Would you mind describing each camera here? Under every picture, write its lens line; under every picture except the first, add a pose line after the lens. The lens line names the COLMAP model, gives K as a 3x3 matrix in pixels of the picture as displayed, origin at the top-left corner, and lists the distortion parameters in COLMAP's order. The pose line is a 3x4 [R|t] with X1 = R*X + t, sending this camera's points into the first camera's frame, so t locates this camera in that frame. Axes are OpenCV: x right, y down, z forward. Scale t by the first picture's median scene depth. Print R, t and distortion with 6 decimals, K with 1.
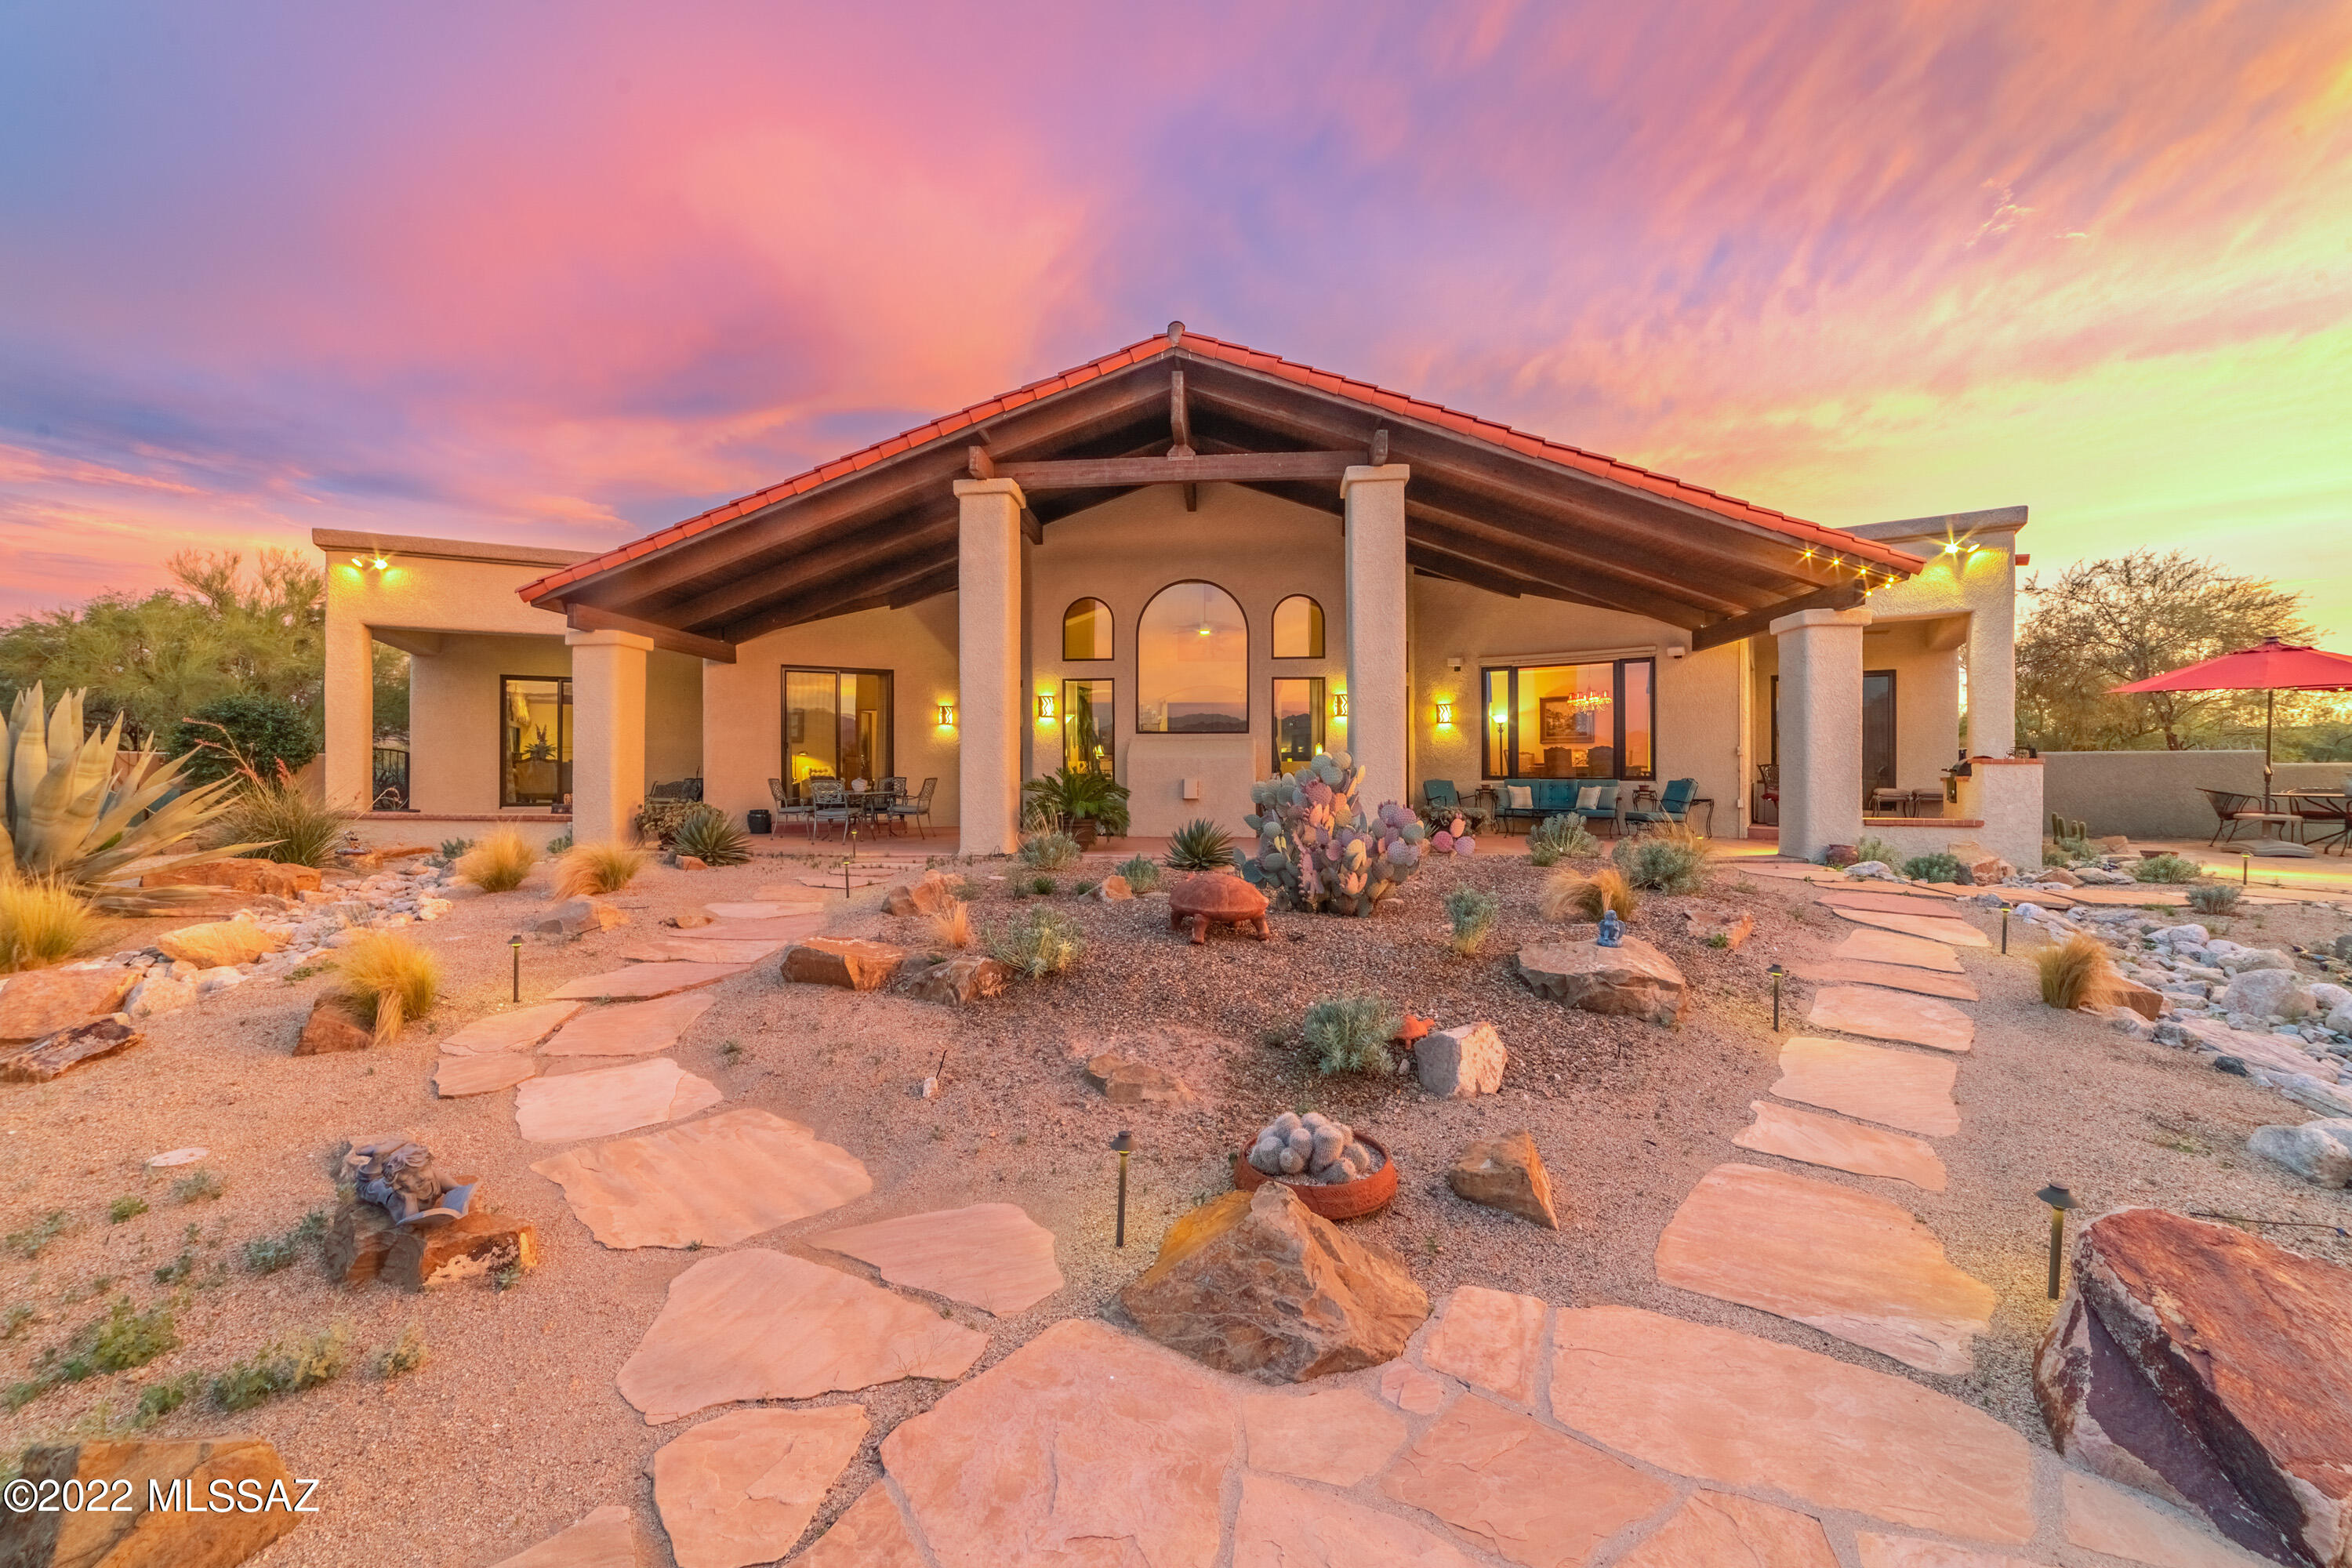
lens RADIAL K [[911.2, 0, 1171.3], [0, 911.2, 774.6], [0, 0, 1]] dist [-0.020490, 0.008869]
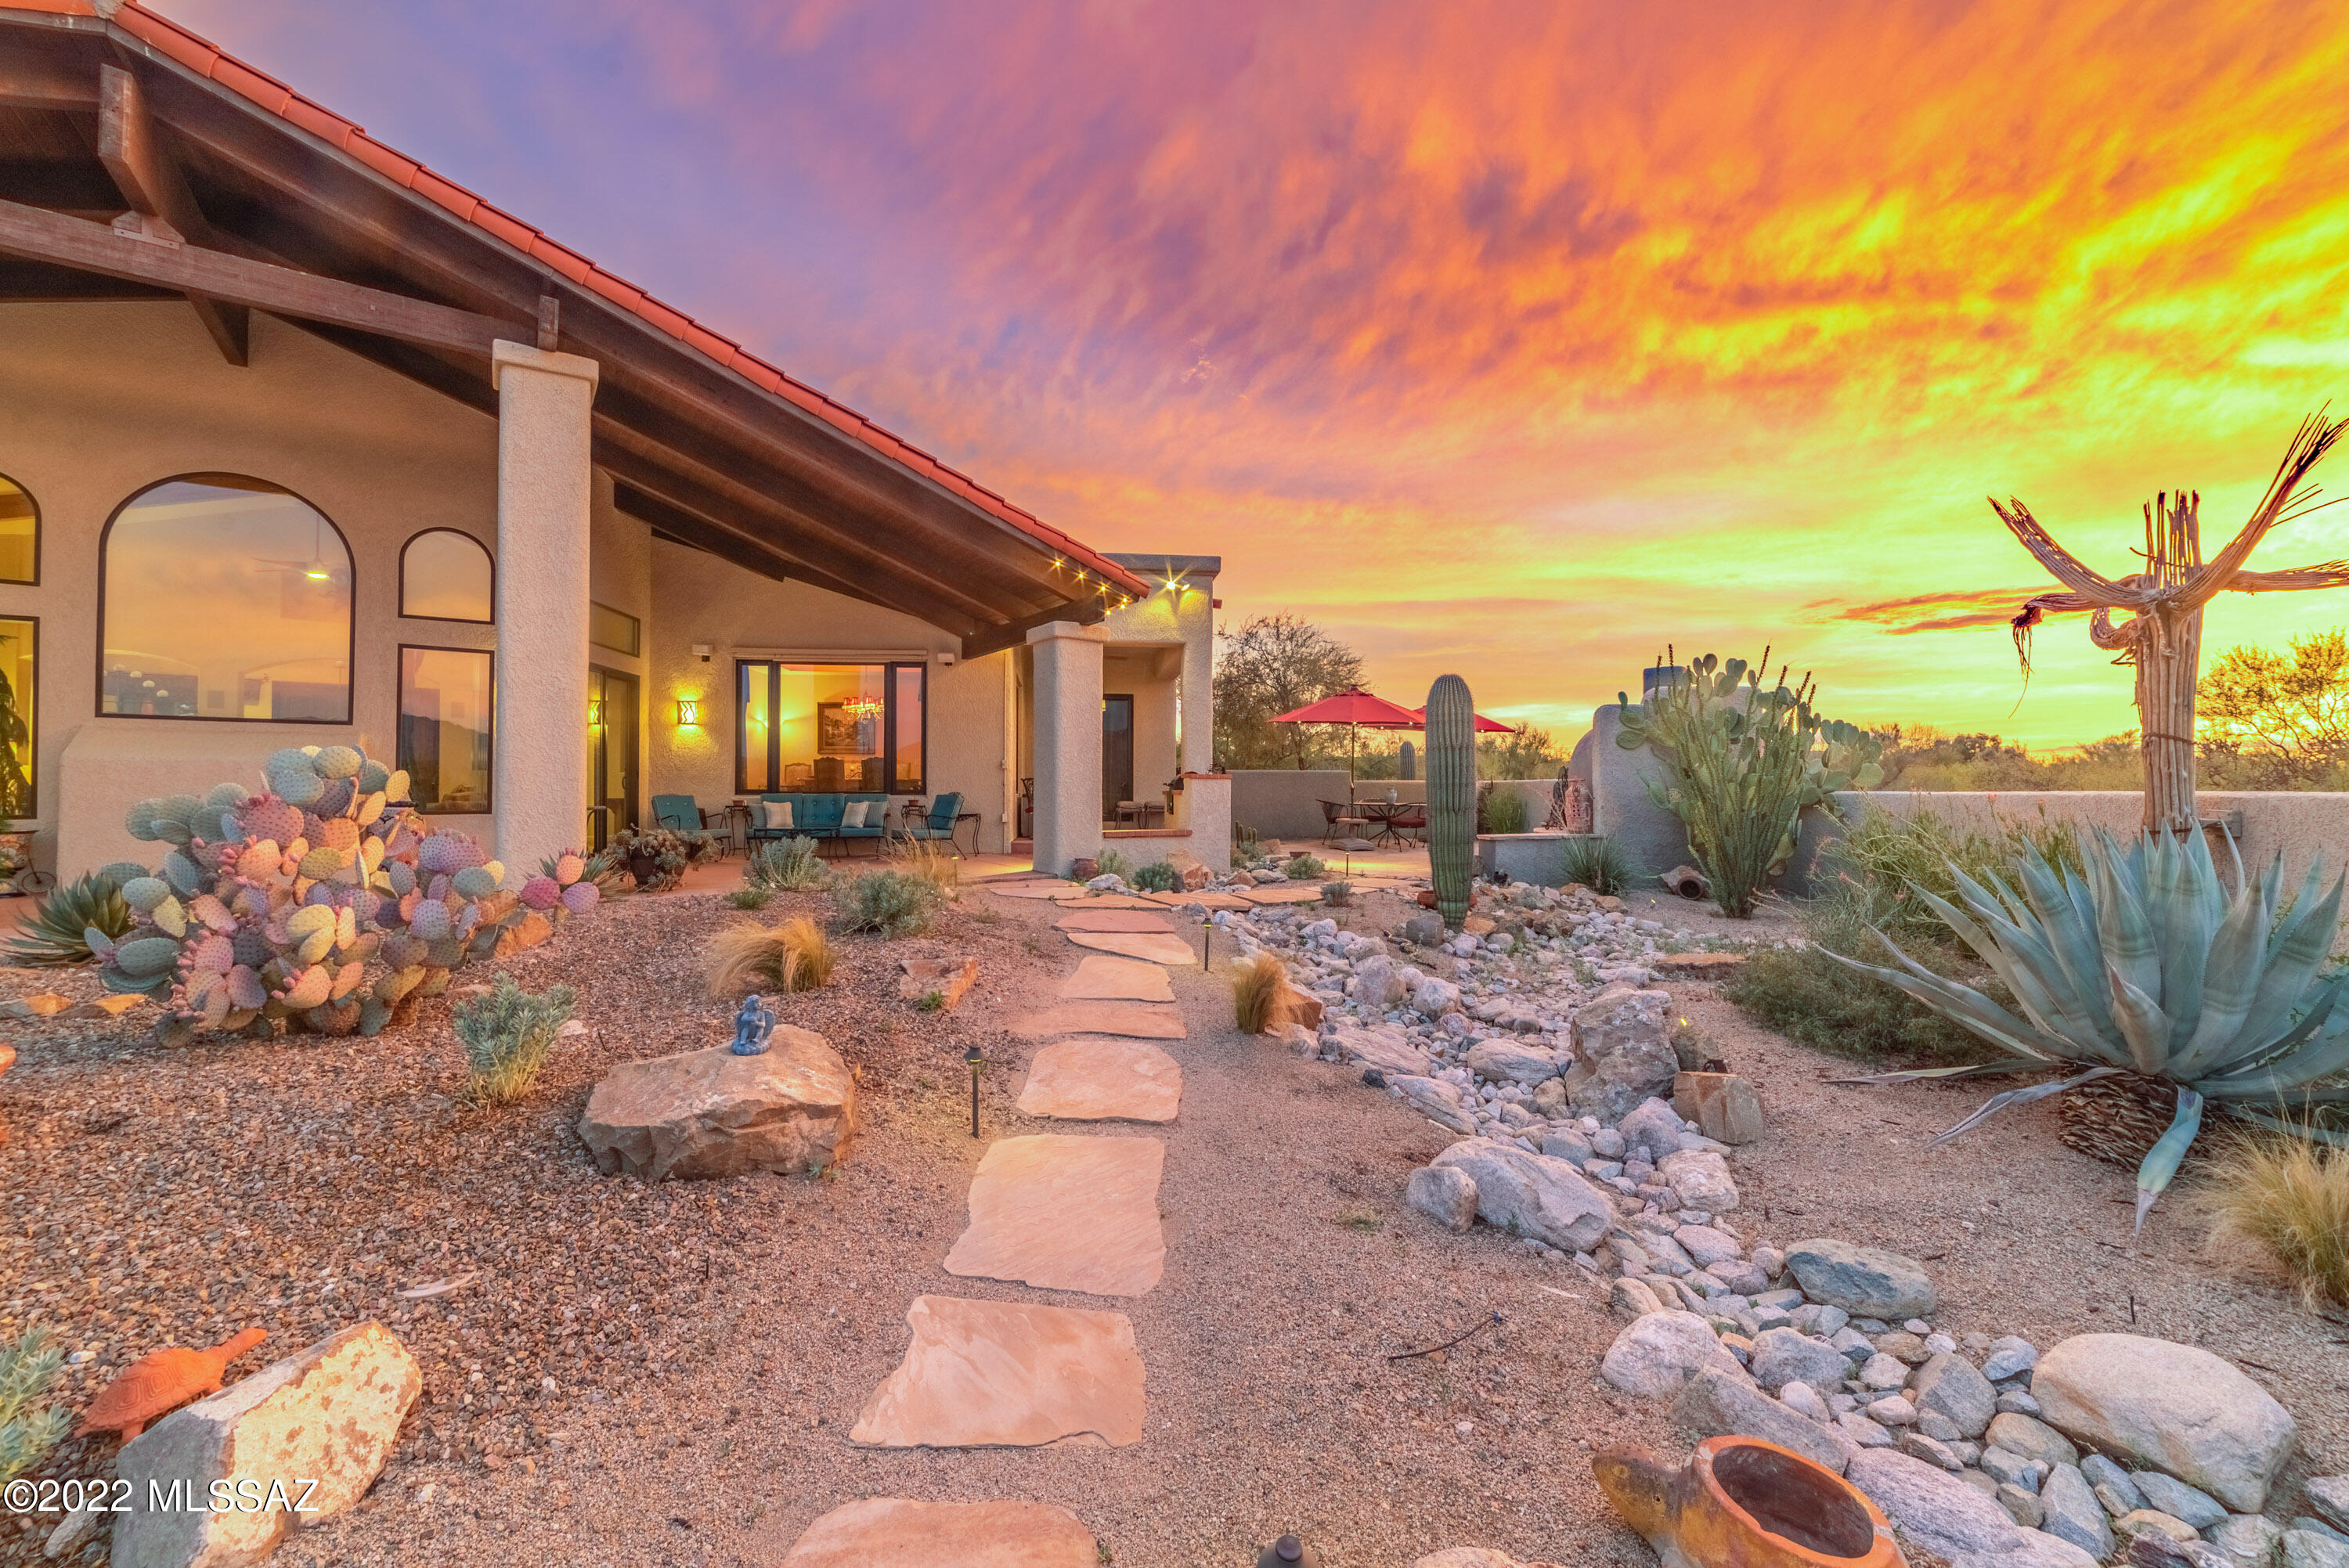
lens RADIAL K [[942.2, 0, 1174.5], [0, 942.2, 784.0], [0, 0, 1]] dist [0.000354, -0.000143]
pose [[0.755814, 0.004024, 0.654775, 0.127183], [-0.000210, 0.999983, -0.005904, 0.001495], [-0.654787, 0.004324, 0.755801, 0.139137]]
